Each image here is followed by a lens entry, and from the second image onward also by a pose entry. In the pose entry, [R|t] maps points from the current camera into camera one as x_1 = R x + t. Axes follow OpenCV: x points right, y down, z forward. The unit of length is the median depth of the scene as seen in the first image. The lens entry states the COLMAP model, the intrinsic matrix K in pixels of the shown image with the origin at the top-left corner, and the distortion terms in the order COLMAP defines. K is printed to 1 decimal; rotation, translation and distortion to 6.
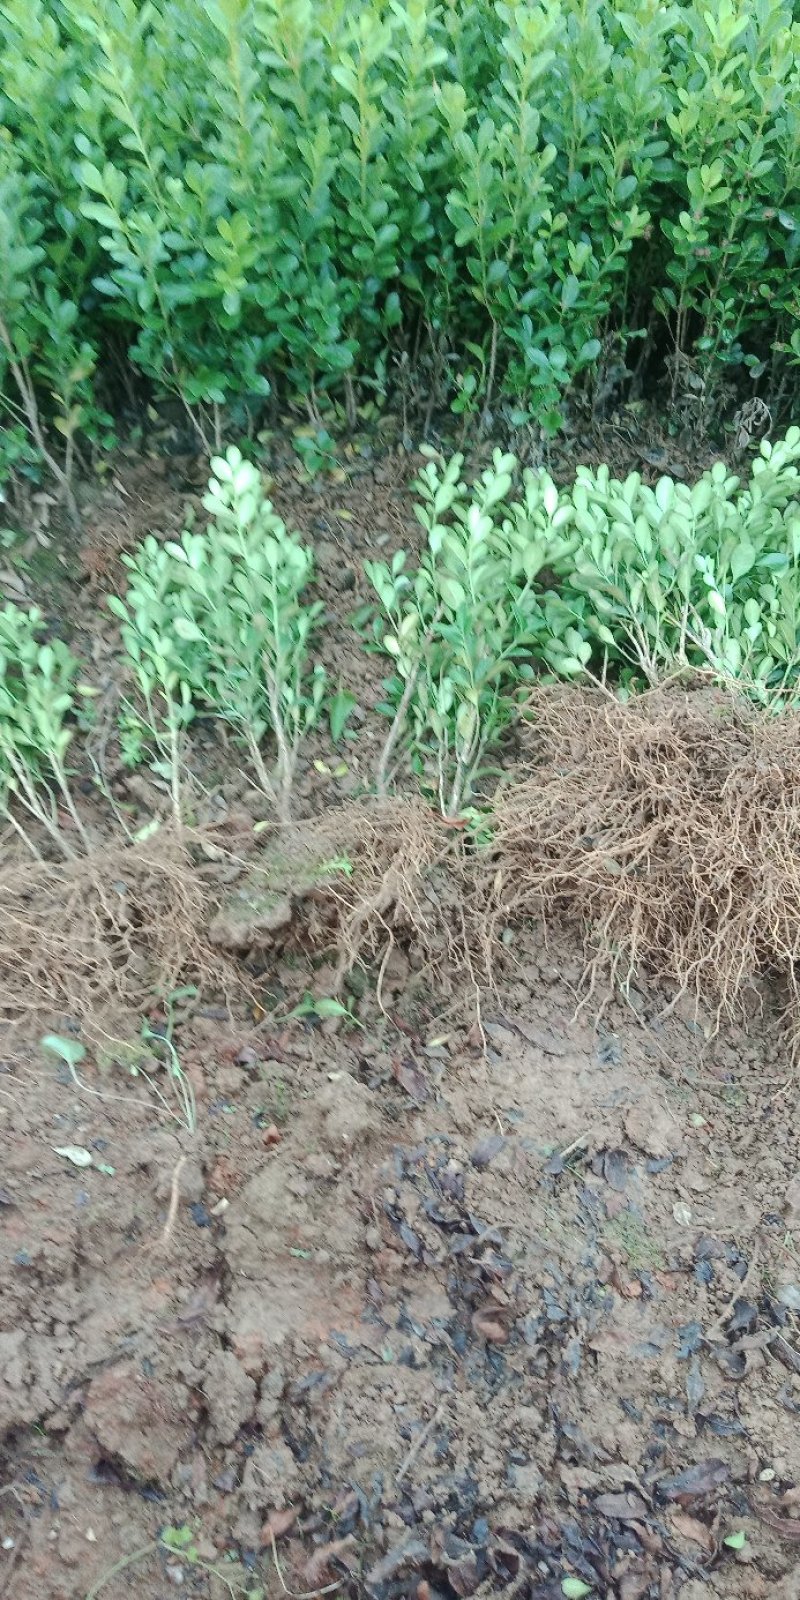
lens RADIAL K [[1240.6, 0, 459.5], [0, 1240.6, 802.0], [0, 0, 1]] dist [0.028144, -0.010730]
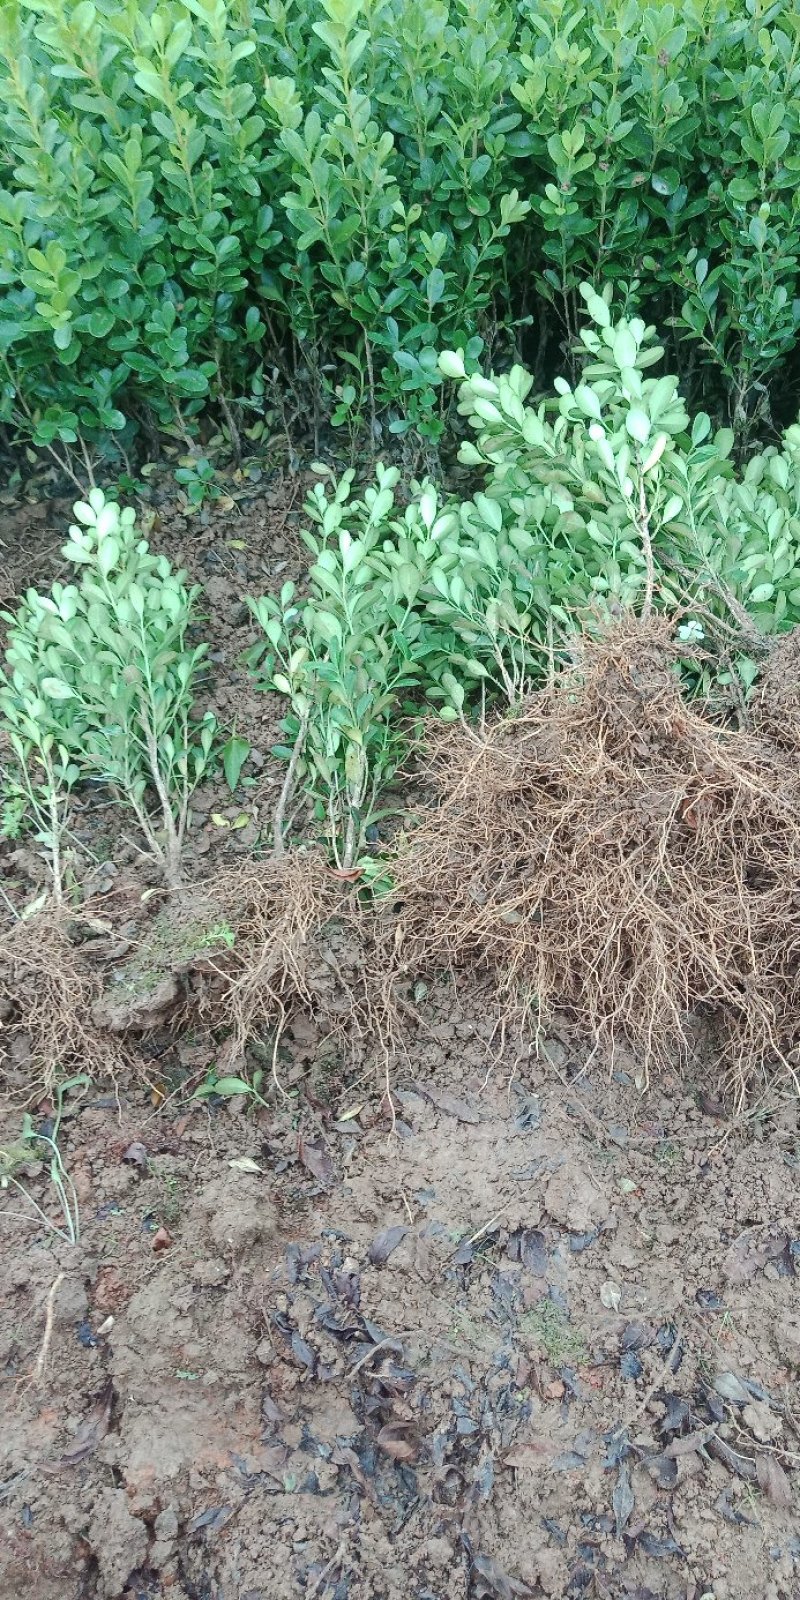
lens RADIAL K [[1246.4, 0, 456.3], [0, 1246.4, 794.3], [0, 0, 1]] dist [0.029784, -0.010186]
pose [[0.995346, -0.087894, -0.039500, 0.115962], [0.087977, 0.996122, 0.000369, -0.035643], [0.039314, -0.003842, 0.999220, 0.076562]]
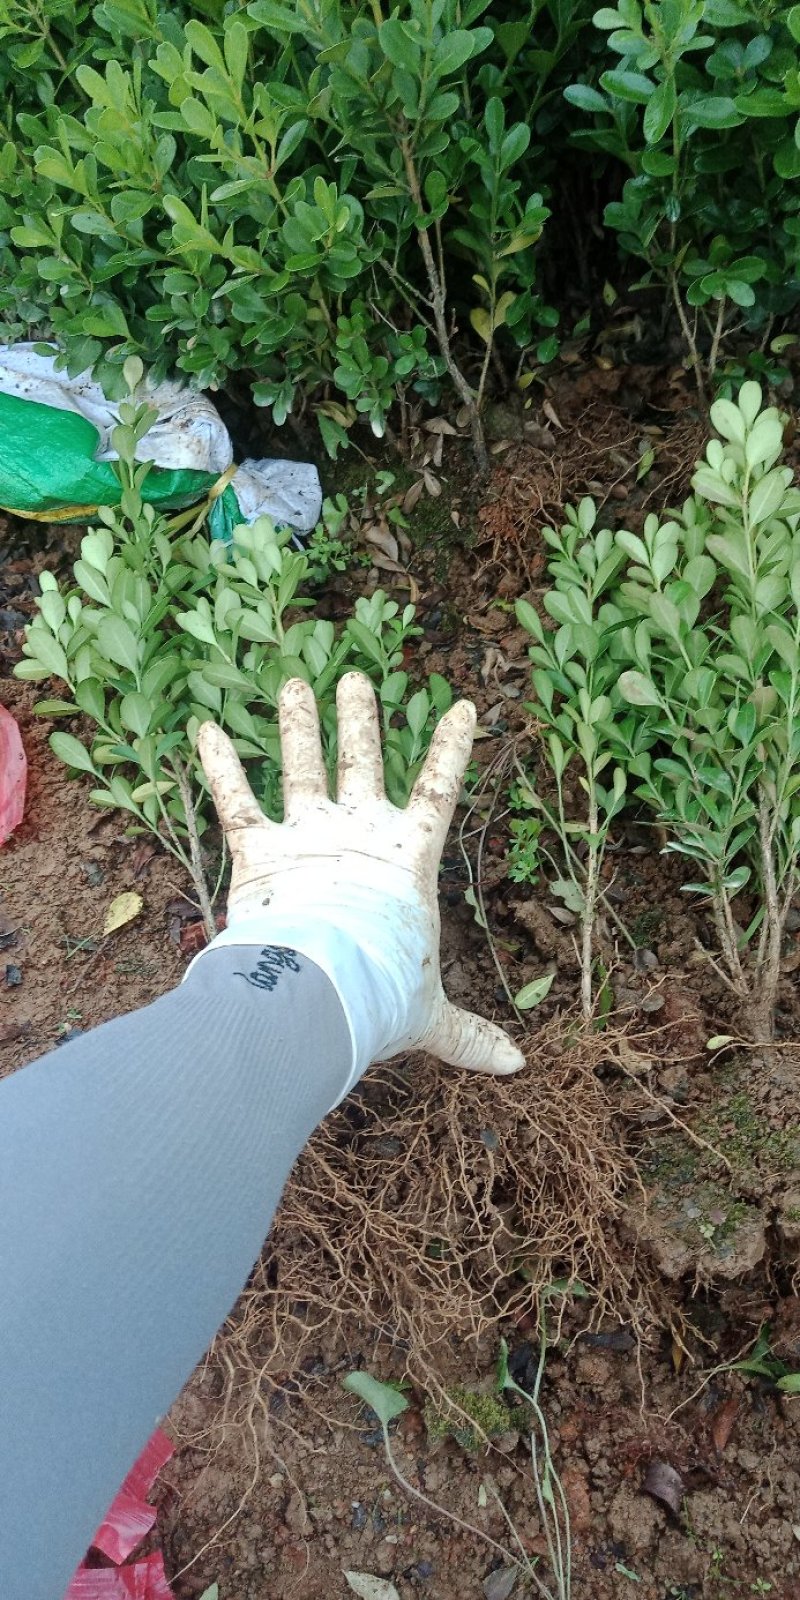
lens RADIAL K [[1246.4, 0, 456.3], [0, 1246.4, 794.3], [0, 0, 1]] dist [0.029784, -0.010186]
pose [[0.956193, 0.149442, -0.251719, -0.150111], [-0.114719, 0.982393, 0.147456, -0.179049], [0.269323, -0.112119, 0.956501, 0.398778]]
